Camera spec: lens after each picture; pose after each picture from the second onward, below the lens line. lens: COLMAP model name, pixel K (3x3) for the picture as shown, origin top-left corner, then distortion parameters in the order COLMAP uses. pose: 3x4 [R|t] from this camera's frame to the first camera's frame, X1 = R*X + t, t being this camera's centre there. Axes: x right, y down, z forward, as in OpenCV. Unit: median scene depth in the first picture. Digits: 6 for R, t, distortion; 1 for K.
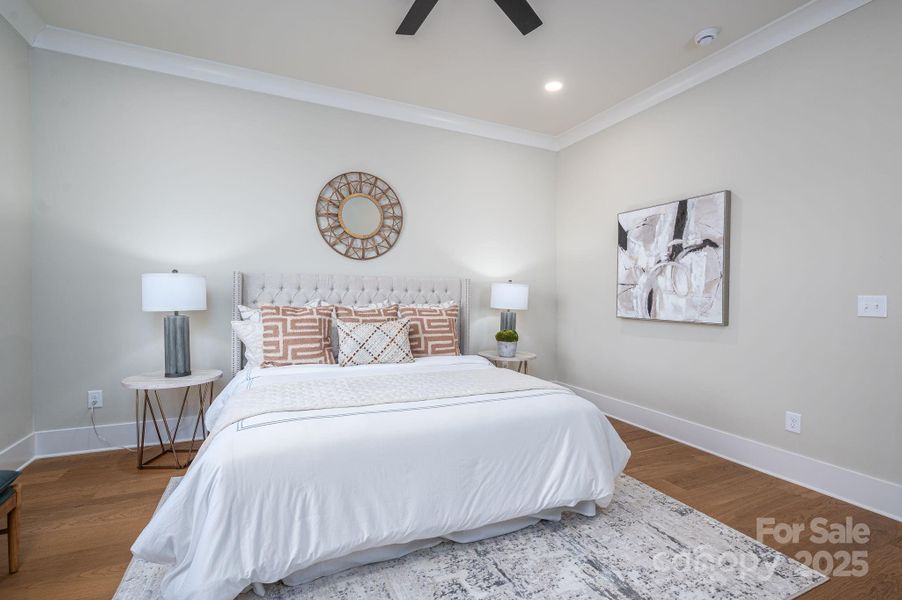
lens RADIAL K [[415.8, 0, 448.2], [0, 415.8, 298.4], [0, 0, 1]] dist [0.003943, -0.000259]
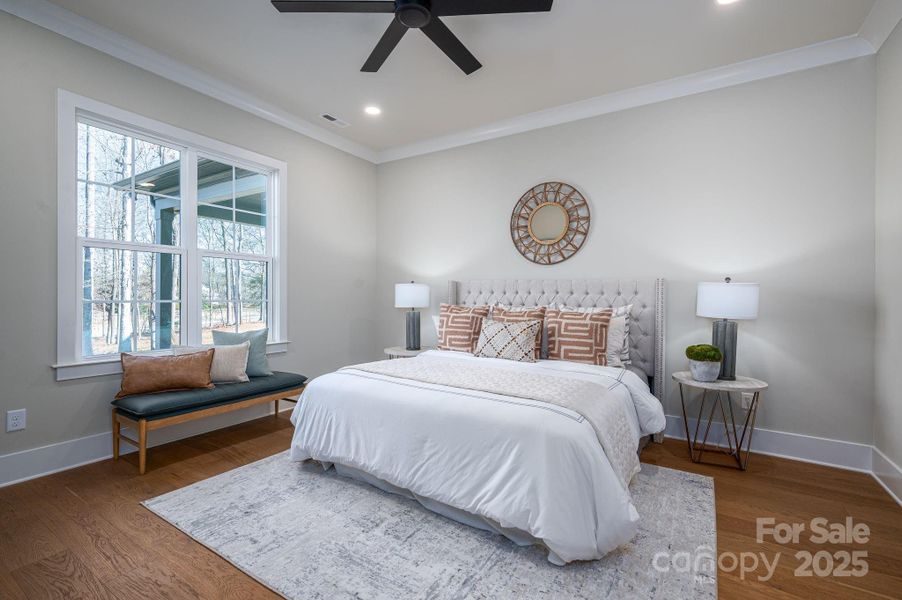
lens RADIAL K [[415.8, 0, 443.6], [0, 415.8, 299.6], [0, 0, 1]] dist [0.003943, -0.000259]
pose [[0.521918, 0.001672, -0.852994, 0.628521], [-0.016491, 0.999831, -0.008130, 0.009355], [0.852836, 0.018310, 0.521857, 0.255266]]
